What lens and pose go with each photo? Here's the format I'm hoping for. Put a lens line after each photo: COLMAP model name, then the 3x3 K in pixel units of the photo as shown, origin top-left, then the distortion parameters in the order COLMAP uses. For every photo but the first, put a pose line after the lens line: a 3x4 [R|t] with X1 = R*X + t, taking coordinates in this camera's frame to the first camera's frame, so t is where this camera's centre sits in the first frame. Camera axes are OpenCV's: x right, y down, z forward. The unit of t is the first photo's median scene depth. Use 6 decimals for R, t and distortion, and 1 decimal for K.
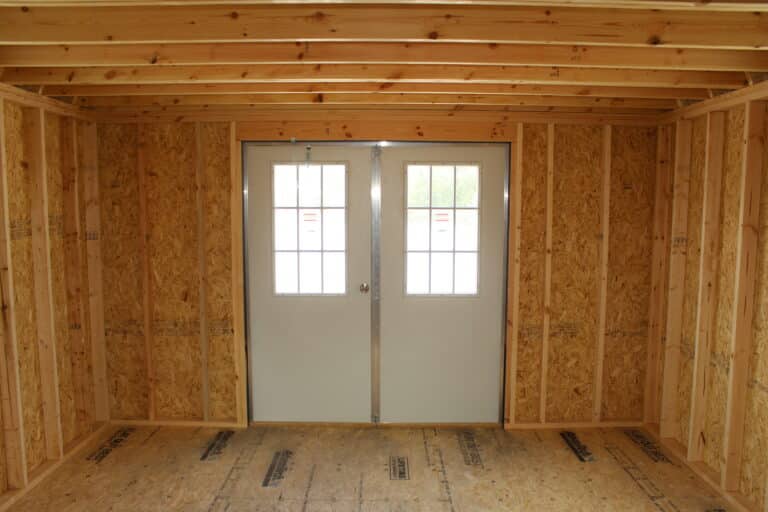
lens RADIAL K [[622.9, 0, 383.1], [0, 622.9, 259.7], [0, 0, 1]] dist [-0.081360, 0.004849]
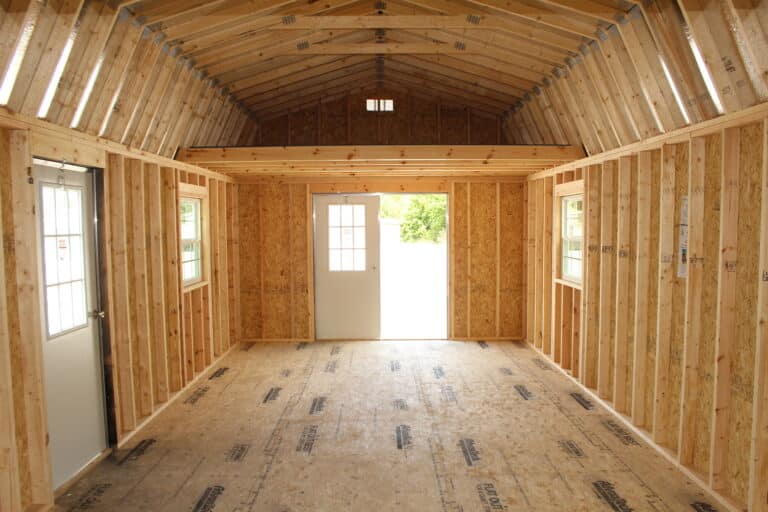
lens RADIAL K [[622.9, 0, 385.2], [0, 622.9, 256.0], [0, 0, 1]] dist [-0.081360, 0.004849]
pose [[0.999879, -0.010582, -0.011383, 0.024268], [0.010070, 0.998973, -0.044186, 0.096500], [0.011839, 0.044066, 0.998958, -0.951698]]
